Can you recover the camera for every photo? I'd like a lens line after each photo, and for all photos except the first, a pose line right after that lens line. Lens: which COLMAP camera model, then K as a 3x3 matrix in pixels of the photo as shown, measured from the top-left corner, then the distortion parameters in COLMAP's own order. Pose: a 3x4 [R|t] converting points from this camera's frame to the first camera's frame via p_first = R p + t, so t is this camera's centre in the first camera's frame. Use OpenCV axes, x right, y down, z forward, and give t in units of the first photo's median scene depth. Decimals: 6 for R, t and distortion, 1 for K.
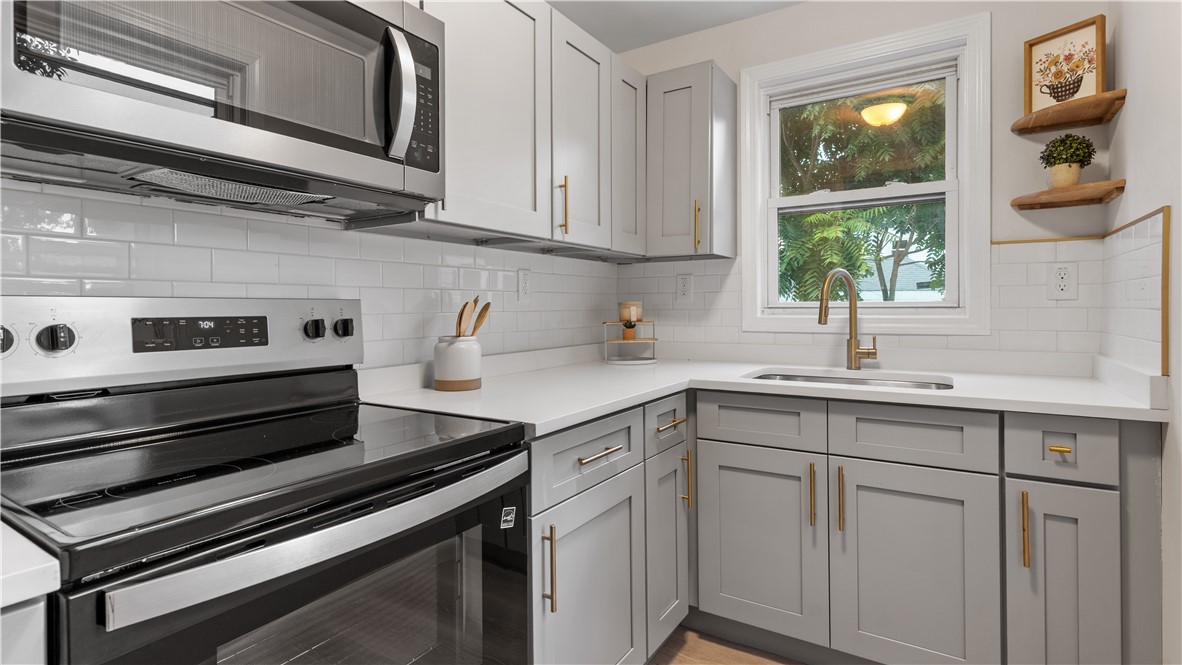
lens RADIAL K [[567.4, 0, 589.3], [0, 567.4, 305.4], [0, 0, 1]] dist [-0.000522, -0.001257]
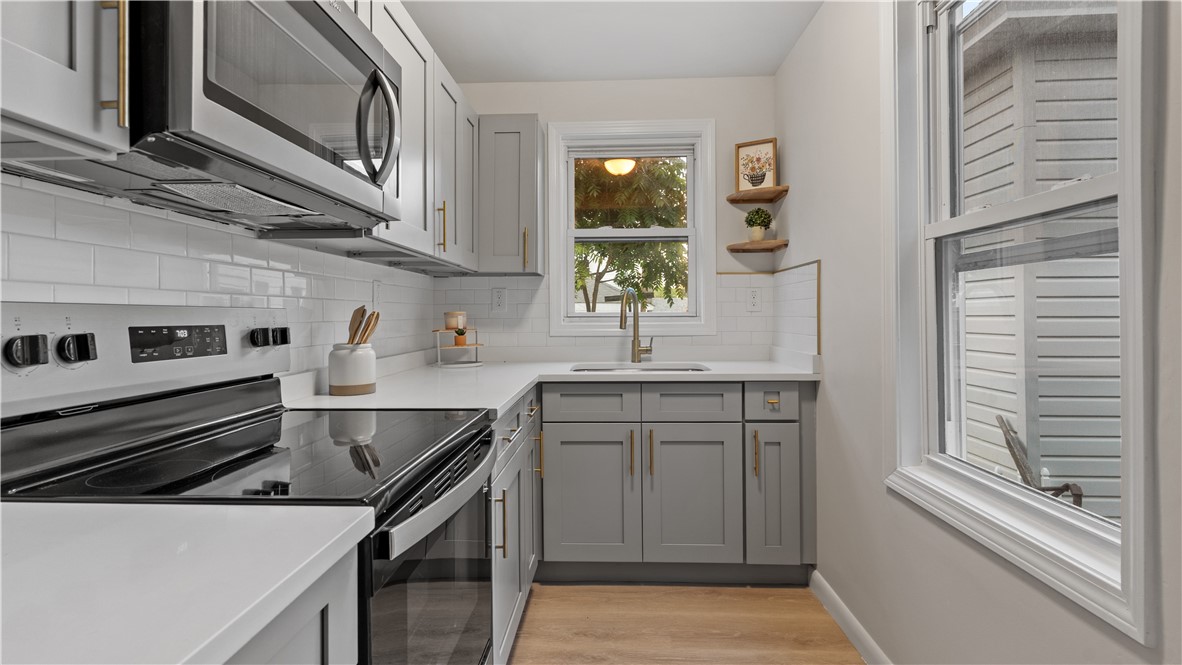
lens RADIAL K [[567.4, 0, 589.3], [0, 567.4, 305.4], [0, 0, 1]] dist [-0.000522, -0.001257]
pose [[0.861669, 0.009795, 0.507376, -0.376185], [-0.000712, 0.999836, -0.018092, 0.001736], [-0.507470, 0.015228, 0.861535, -0.129430]]
